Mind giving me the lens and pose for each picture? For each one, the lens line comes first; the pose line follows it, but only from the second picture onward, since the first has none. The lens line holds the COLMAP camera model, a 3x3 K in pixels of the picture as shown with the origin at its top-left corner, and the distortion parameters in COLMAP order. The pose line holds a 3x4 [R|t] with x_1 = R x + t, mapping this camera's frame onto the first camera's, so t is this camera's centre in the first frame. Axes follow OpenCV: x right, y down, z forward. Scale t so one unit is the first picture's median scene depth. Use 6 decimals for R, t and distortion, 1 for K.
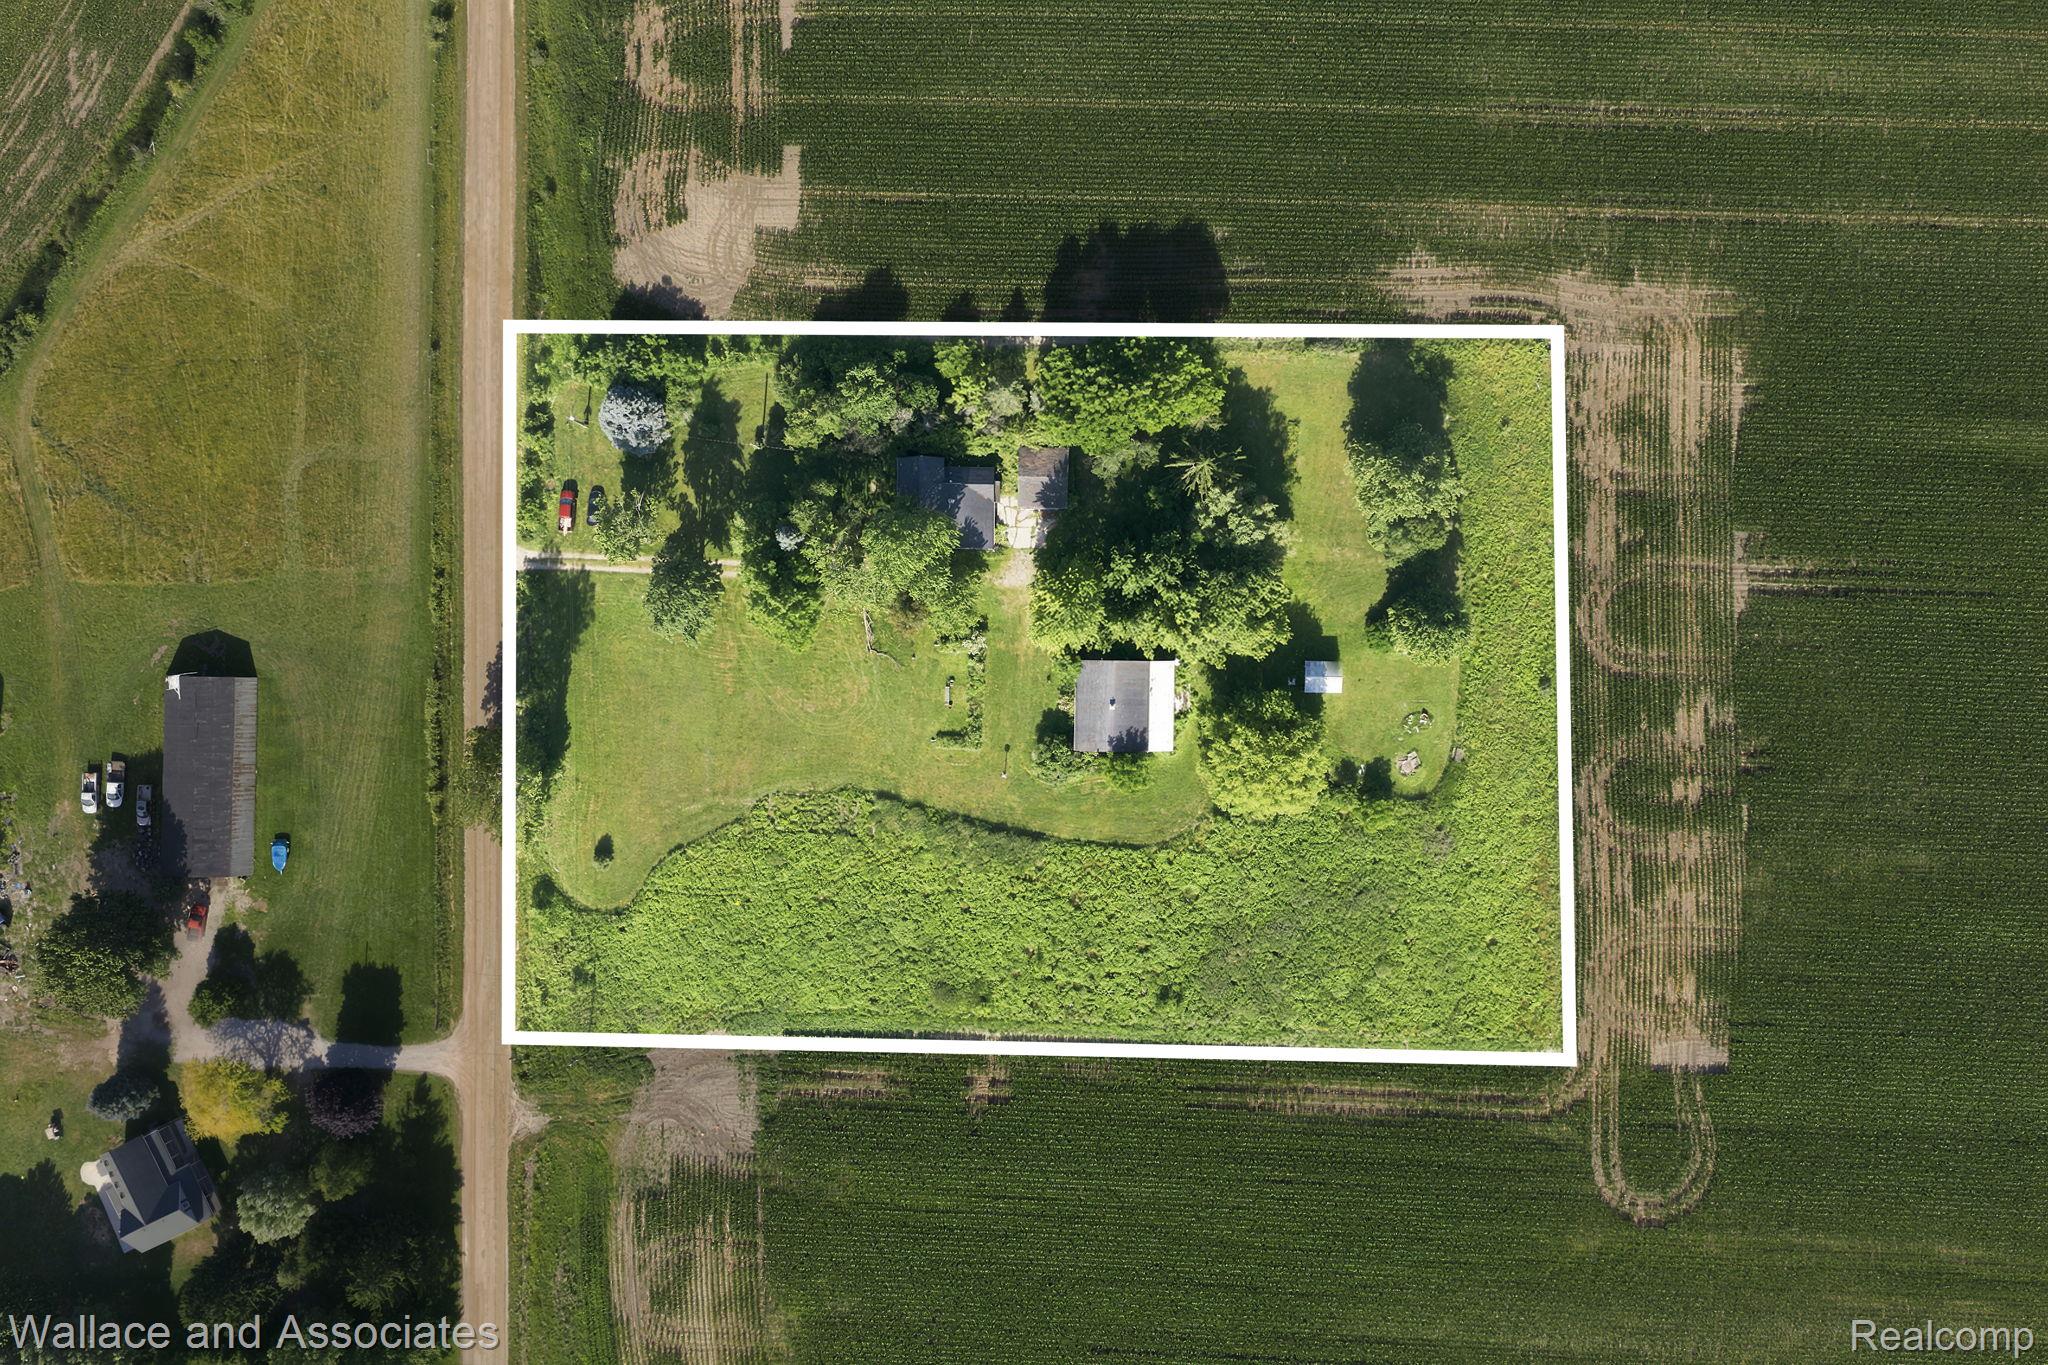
lens RADIAL K [[1652.7, 0, 1032.8], [0, 1652.7, 751.8], [0, 0, 1]] dist [0.009051, -0.021098]
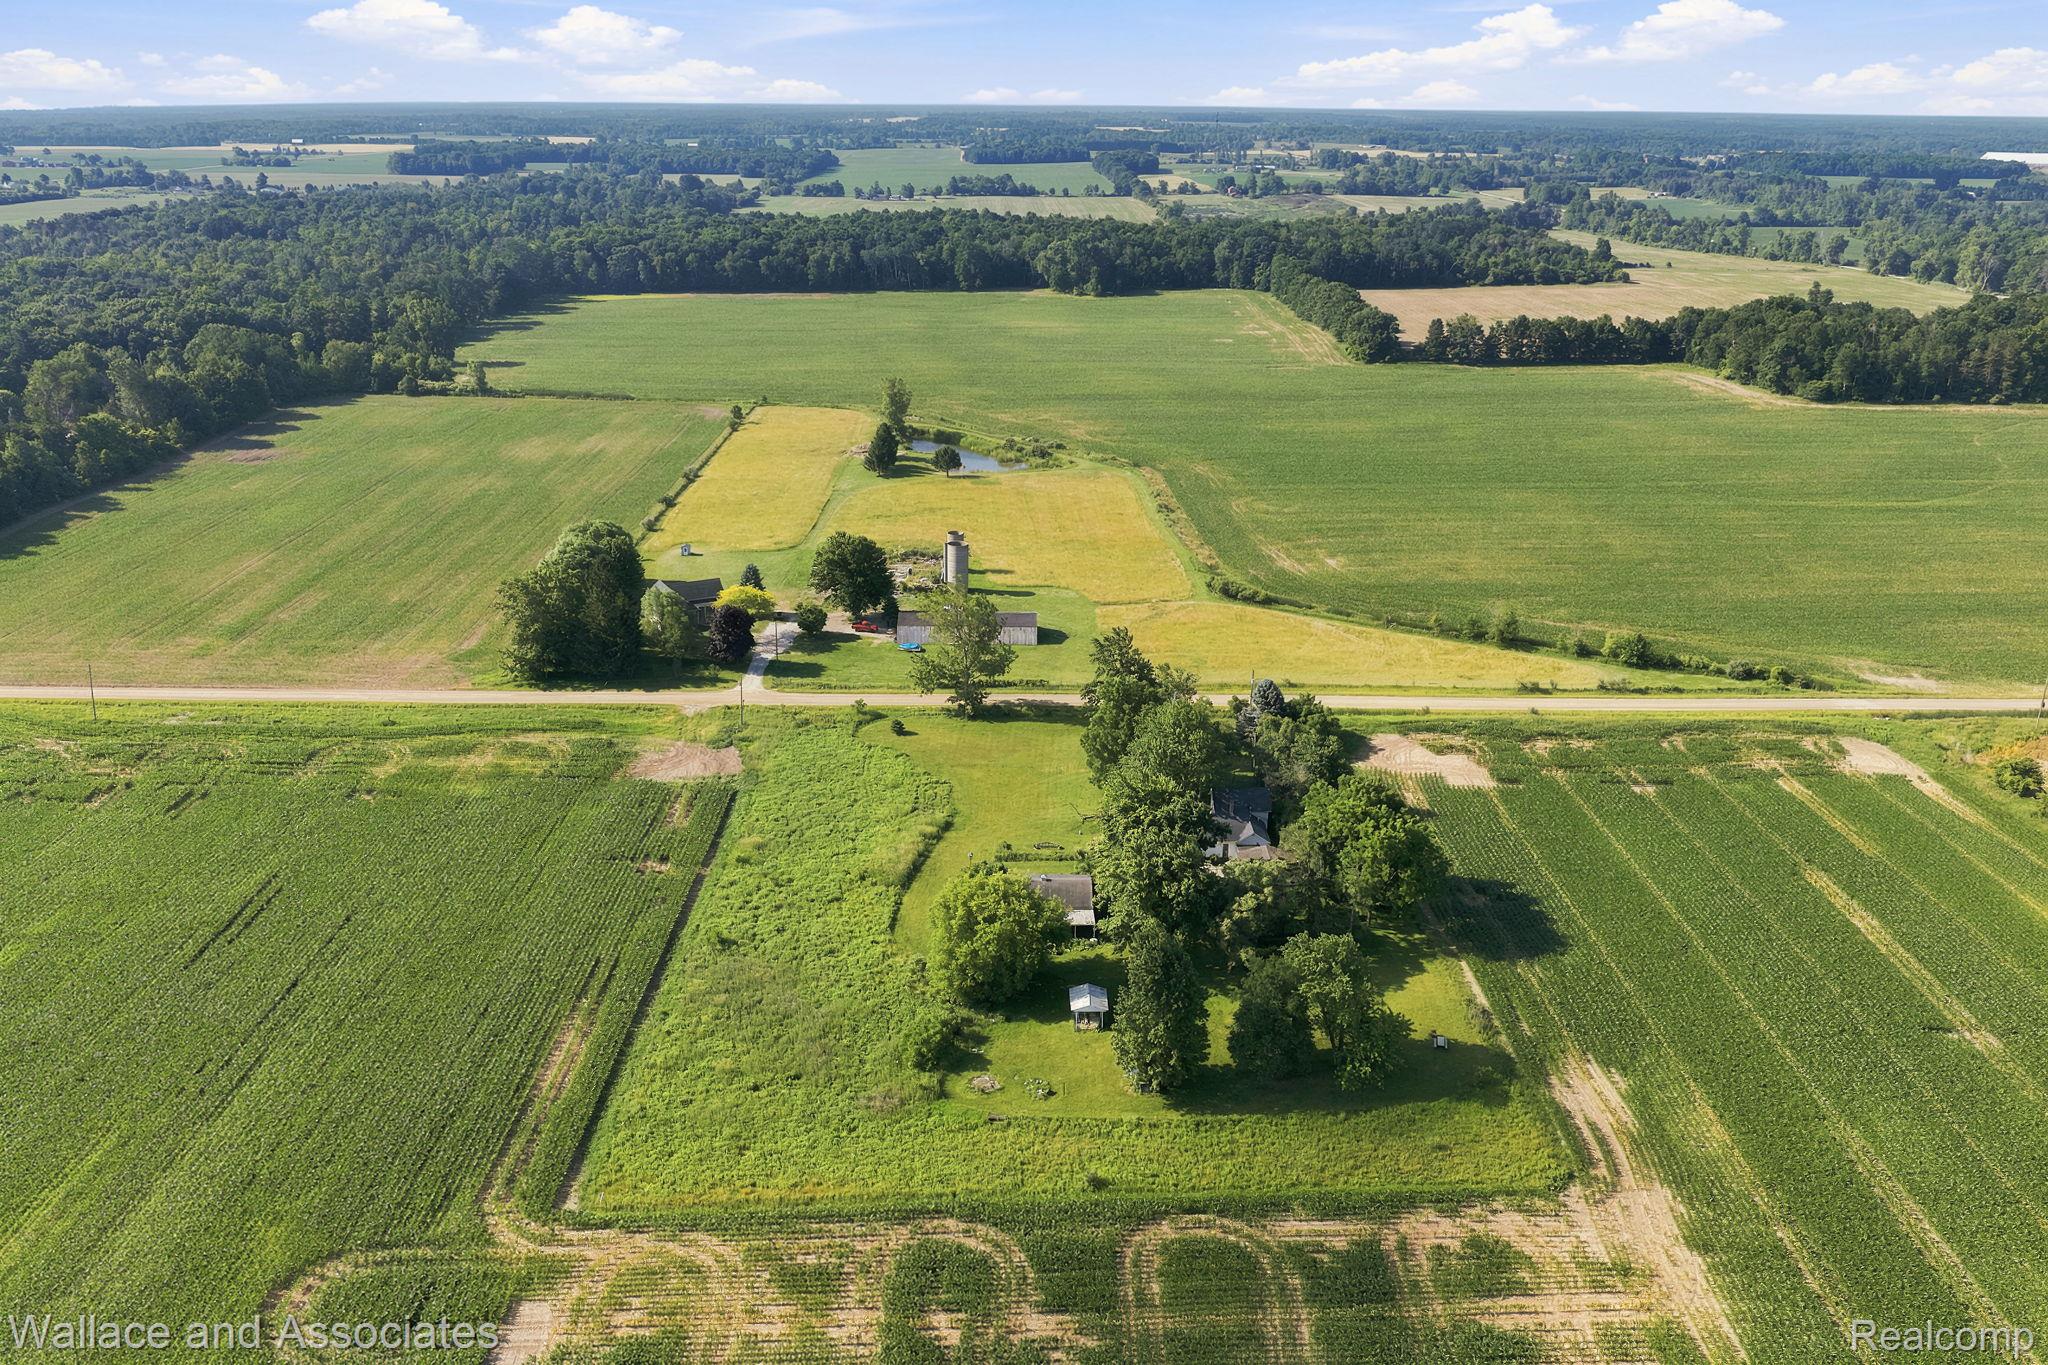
lens RADIAL K [[1687.4, 0, 1034.1], [0, 1687.4, 683.2], [0, 0, 1]] dist [0.013068, -0.021142]
pose [[0.037372, 0.345012, -0.937854, 0.902238], [-0.998927, -0.012803, -0.044516, 0.020577], [-0.027366, 0.938511, 0.344164, 0.541097]]
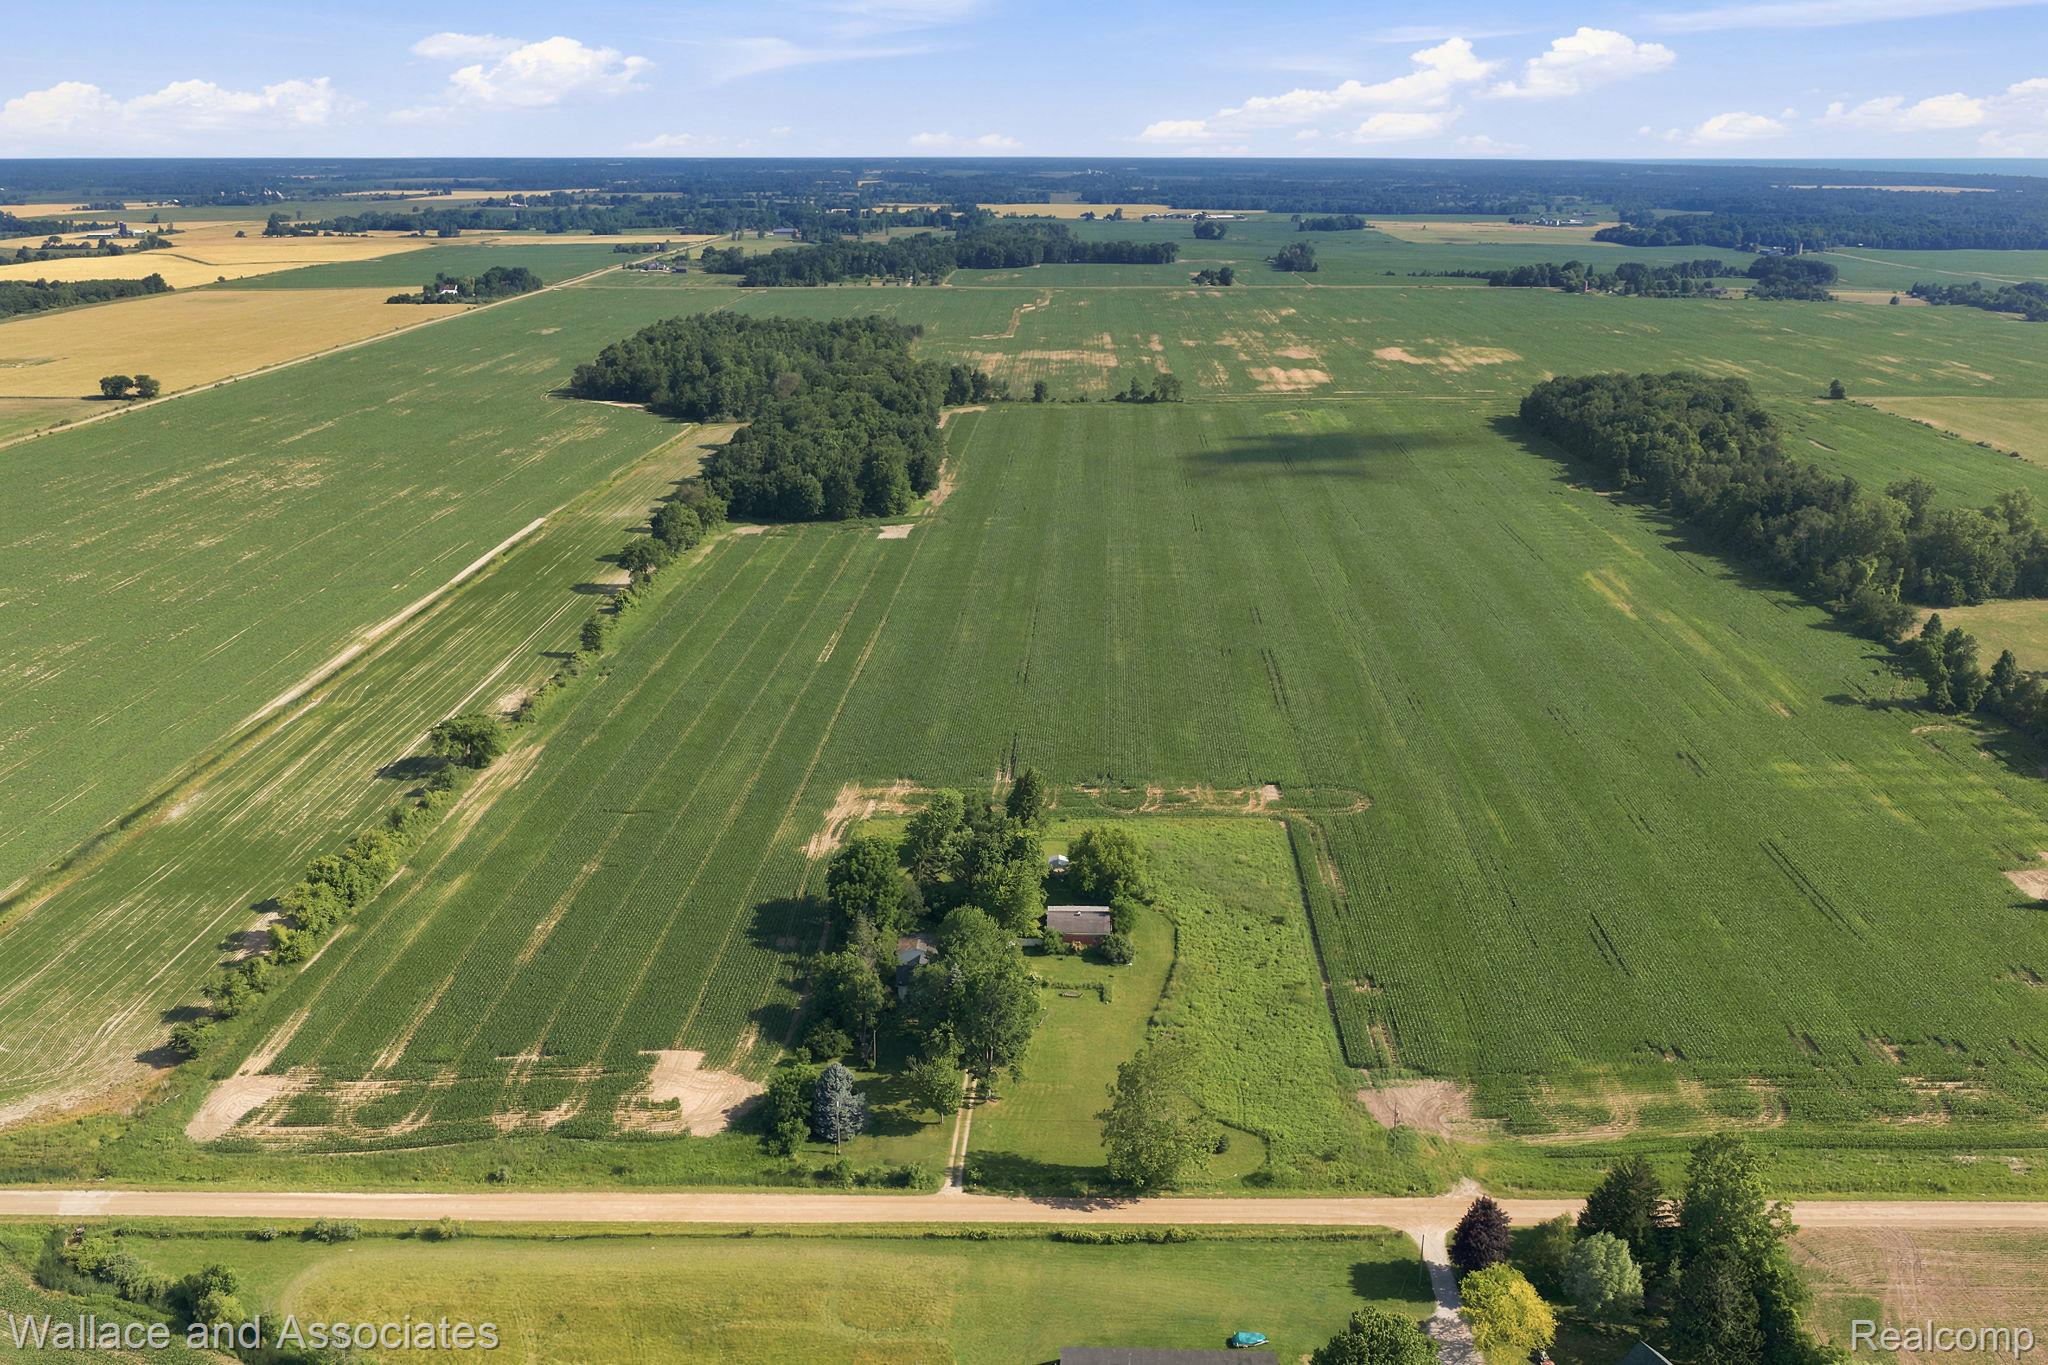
lens RADIAL K [[1687.4, 0, 1034.1], [0, 1687.4, 683.2], [0, 0, 1]] dist [0.013068, -0.021142]
pose [[0.013427, -0.287581, 0.957662, -1.285516], [0.999712, -0.015200, -0.018581, -0.037105], [0.019900, 0.957636, 0.287294, 0.364806]]
